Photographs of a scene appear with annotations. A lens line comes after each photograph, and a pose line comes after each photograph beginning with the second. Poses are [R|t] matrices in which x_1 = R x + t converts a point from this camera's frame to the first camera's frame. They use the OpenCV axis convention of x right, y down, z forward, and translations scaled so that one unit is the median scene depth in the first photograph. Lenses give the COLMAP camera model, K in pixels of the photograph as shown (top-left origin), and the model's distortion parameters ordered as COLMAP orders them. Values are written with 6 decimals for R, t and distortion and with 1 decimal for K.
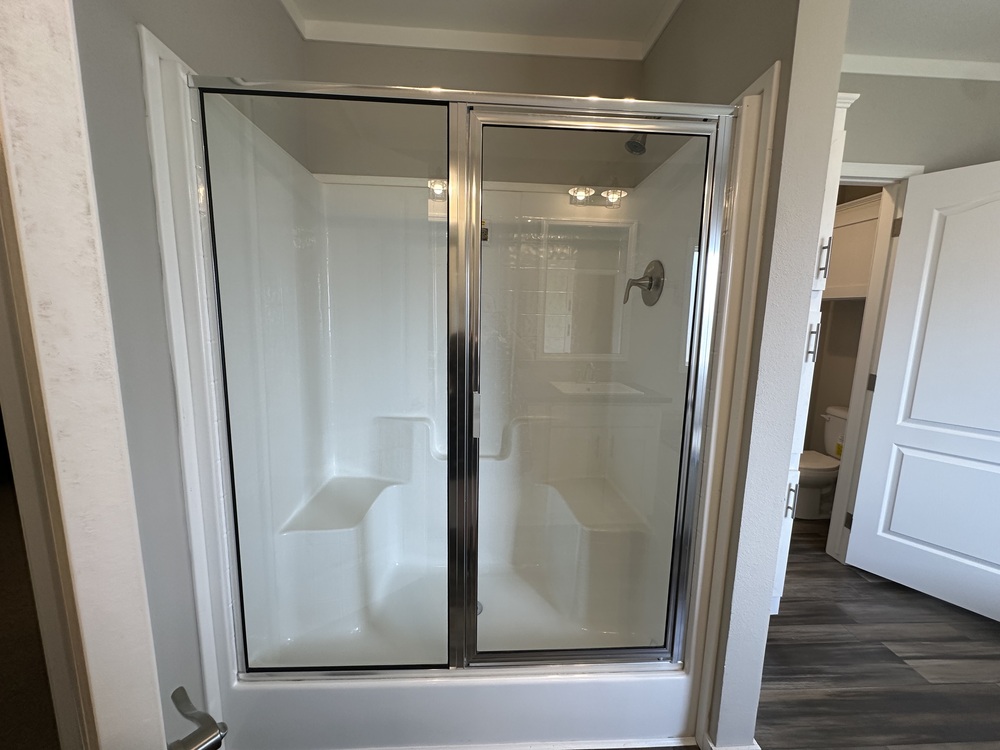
lens RADIAL K [[401.7, 0, 500.0], [0, 401.7, 375.0], [0, 0, 1]] dist [-0.001702, 0.000284]
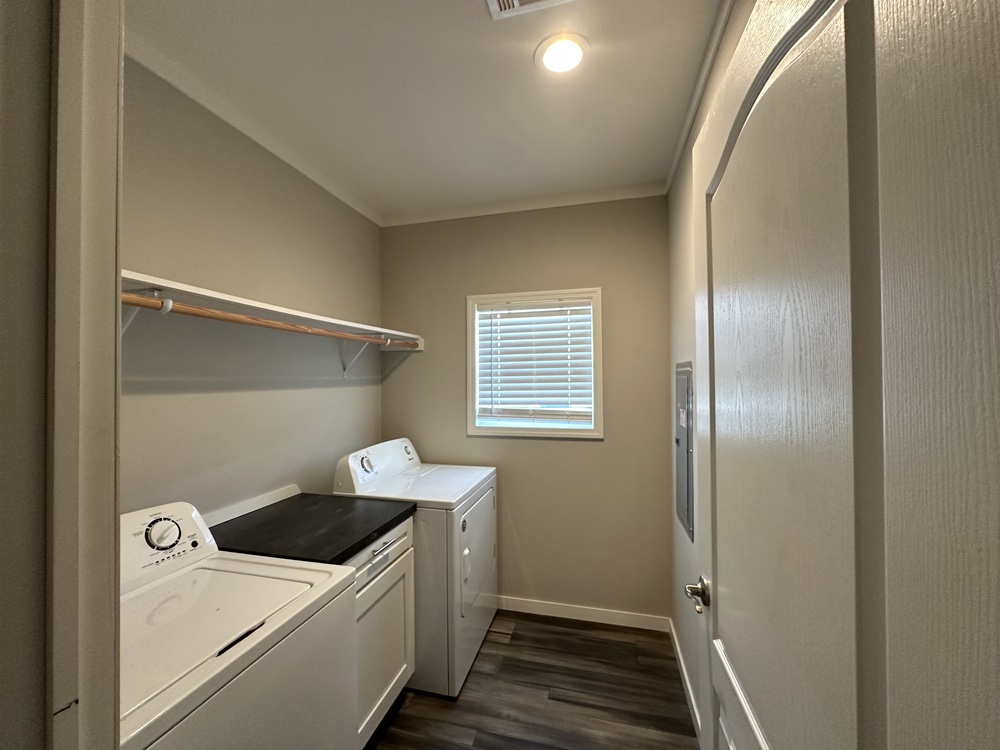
lens RADIAL K [[401.7, 0, 500.0], [0, 401.7, 375.0], [0, 0, 1]] dist [-0.001702, 0.000284]
pose [[-0.954304, -0.008936, 0.298704, 0.520389], [0.033020, 0.990279, 0.135118, -0.301109], [-0.297008, 0.138807, -0.944732, 1.796986]]
